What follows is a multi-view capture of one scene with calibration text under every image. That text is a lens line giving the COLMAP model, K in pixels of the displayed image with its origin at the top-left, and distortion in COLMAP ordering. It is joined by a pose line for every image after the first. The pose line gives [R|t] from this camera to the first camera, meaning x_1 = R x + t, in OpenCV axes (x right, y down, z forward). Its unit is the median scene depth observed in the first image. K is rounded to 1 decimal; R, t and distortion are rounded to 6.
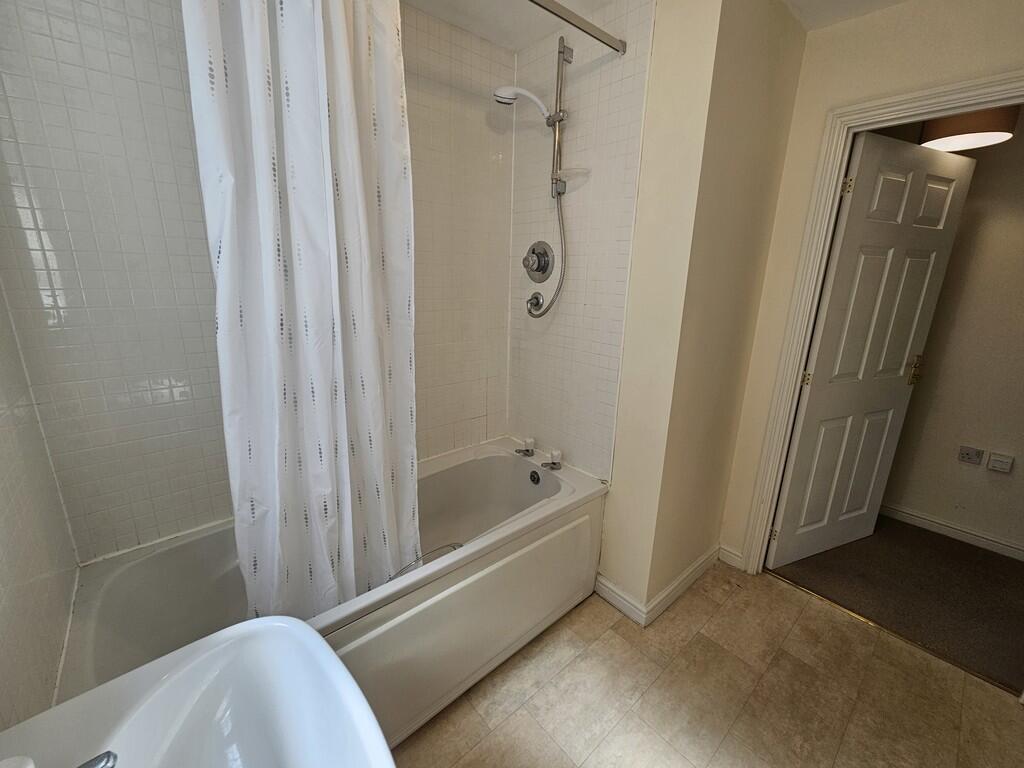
lens RADIAL K [[421.0, 0, 509.6], [0, 421.0, 381.2], [0, 0, 1]] dist [-0.000137, -0.000050]
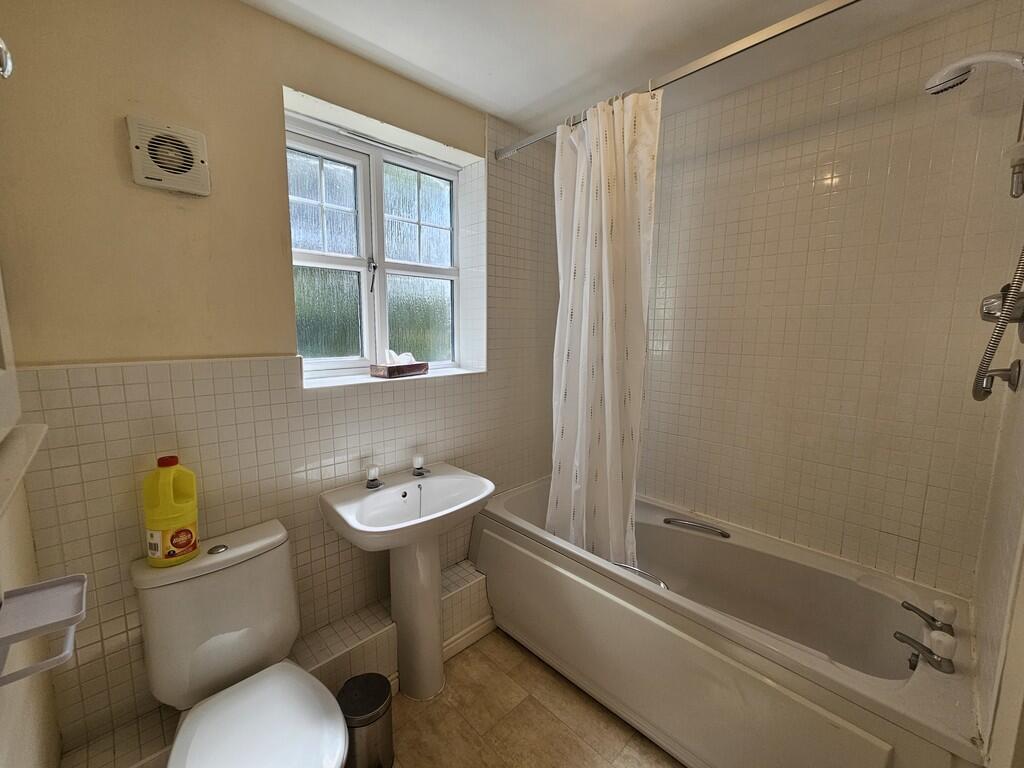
lens RADIAL K [[421.0, 0, 509.6], [0, 421.0, 381.2], [0, 0, 1]] dist [-0.000137, -0.000050]
pose [[0.052248, 0.107098, -0.992875, 0.811739], [-0.261739, 0.960944, 0.089881, -0.077318], [0.963724, 0.255178, 0.078239, 0.428023]]
